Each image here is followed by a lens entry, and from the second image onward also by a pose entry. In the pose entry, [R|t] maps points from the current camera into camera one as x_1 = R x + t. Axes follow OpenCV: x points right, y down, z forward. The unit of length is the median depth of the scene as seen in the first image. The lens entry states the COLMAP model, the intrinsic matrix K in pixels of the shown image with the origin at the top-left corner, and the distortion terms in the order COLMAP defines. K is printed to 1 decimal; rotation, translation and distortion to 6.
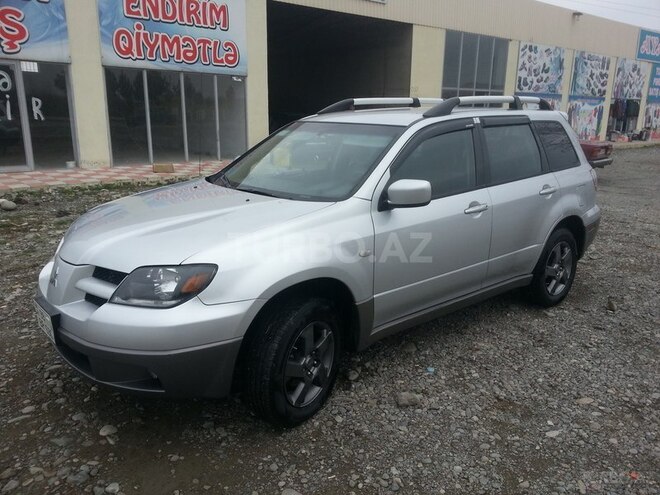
lens RADIAL K [[538.8, 0, 330.0], [0, 538.8, 247.5], [0, 0, 1]] dist [0.006176, 0.001008]
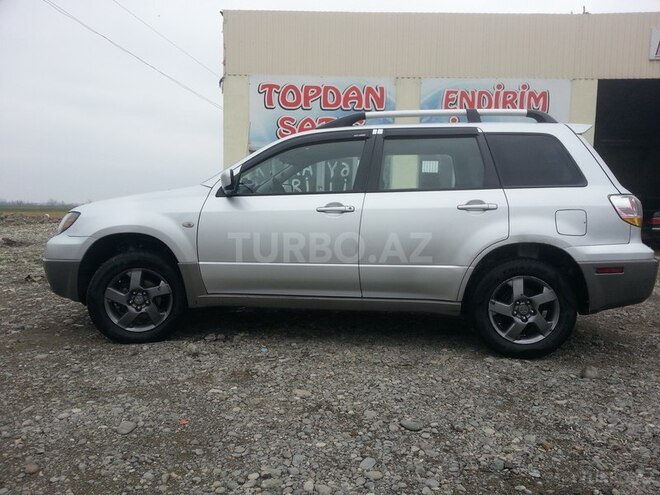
lens RADIAL K [[538.8, 0, 330.0], [0, 538.8, 247.5], [0, 0, 1]] dist [0.006176, 0.001008]
pose [[0.684987, 0.049046, -0.726902, 0.959336], [-0.189932, 0.975252, -0.113177, 0.112263], [0.703362, 0.215587, 0.677351, 0.284470]]
